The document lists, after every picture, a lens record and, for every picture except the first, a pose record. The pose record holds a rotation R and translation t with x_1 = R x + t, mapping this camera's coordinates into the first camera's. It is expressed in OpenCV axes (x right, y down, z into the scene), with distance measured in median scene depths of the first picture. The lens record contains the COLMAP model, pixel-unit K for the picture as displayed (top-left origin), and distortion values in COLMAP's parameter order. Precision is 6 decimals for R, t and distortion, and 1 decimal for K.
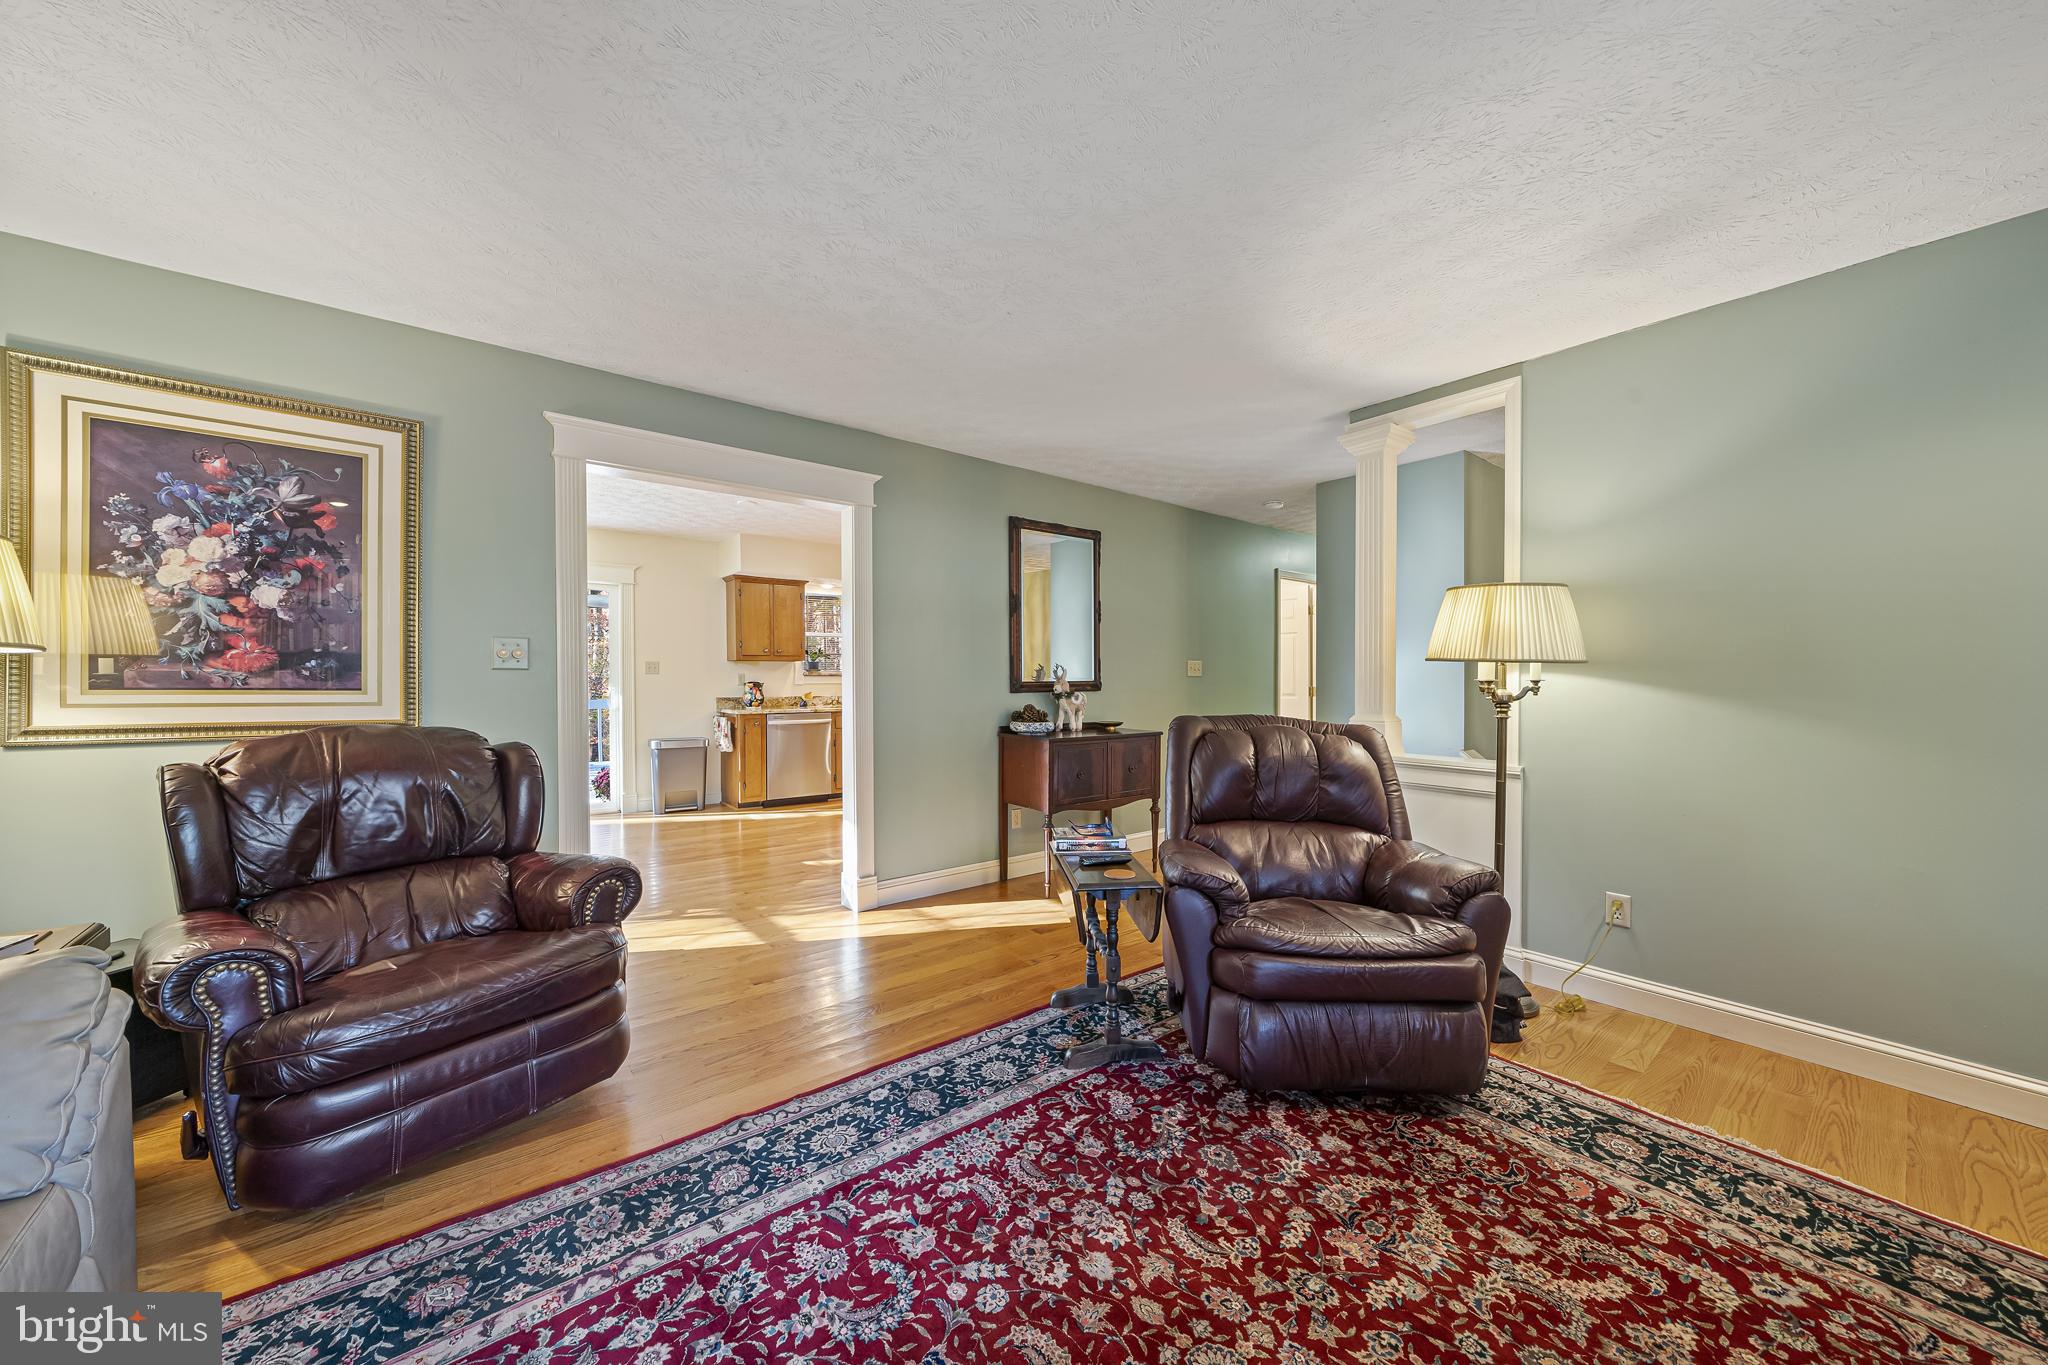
lens RADIAL K [[714.1, 0, 1022.6], [0, 714.1, 675.3], [0, 0, 1]] dist [-0.001367, -0.000122]
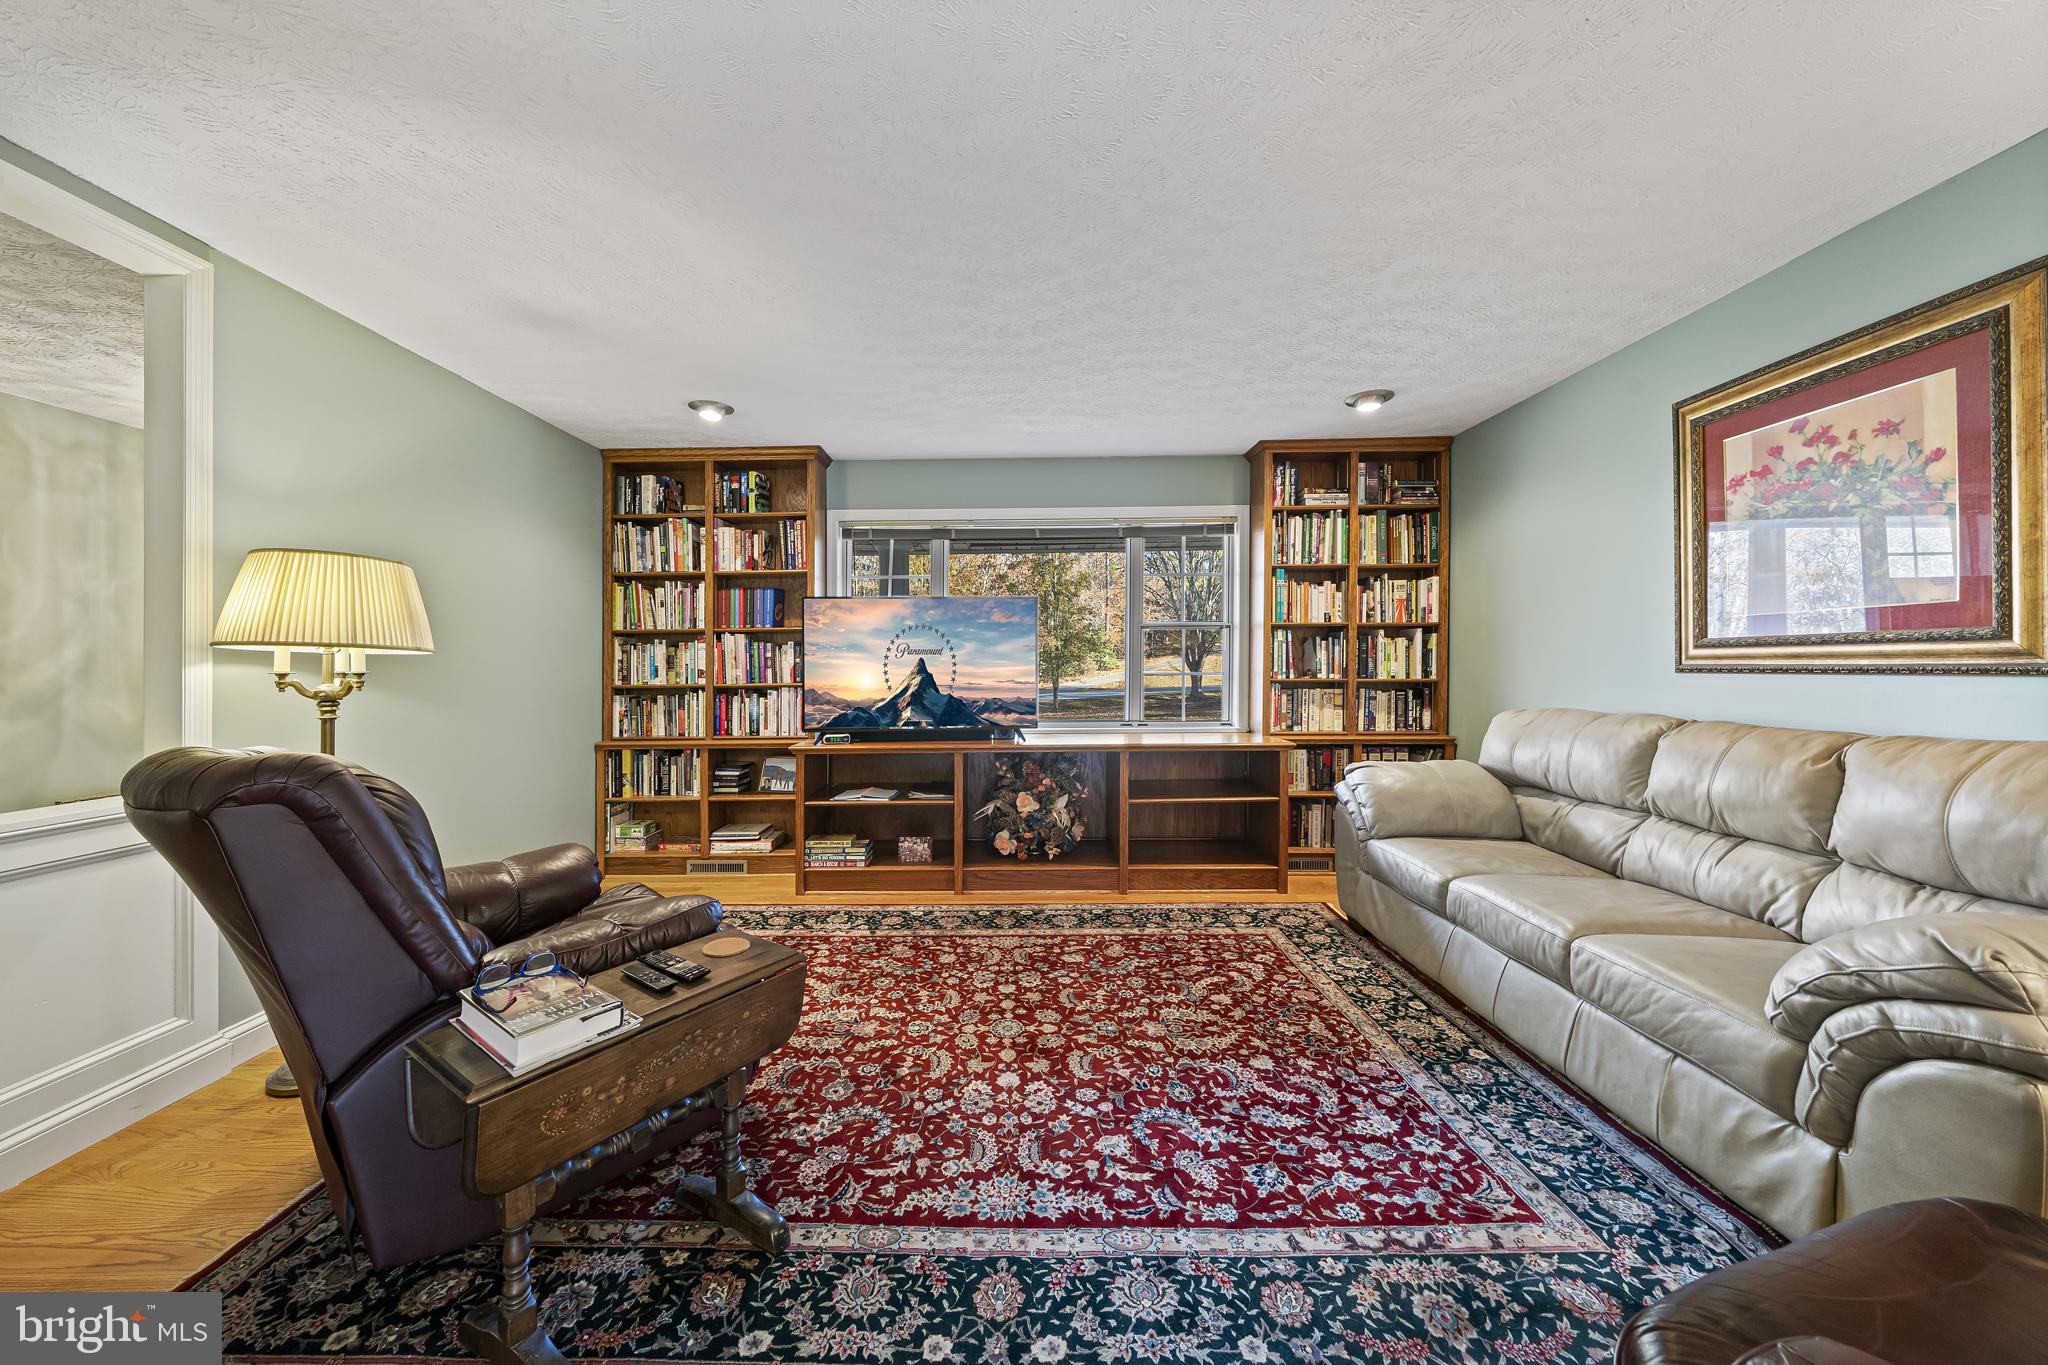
lens RADIAL K [[714.1, 0, 1023.1], [0, 714.1, 673.3], [0, 0, 1]] dist [-0.001367, -0.000122]
pose [[-0.785952, -0.001473, 0.618285, -0.698462], [0.005269, 0.999945, 0.009081, 0.027251], [-0.618265, 0.010395, -0.785901, 1.870833]]
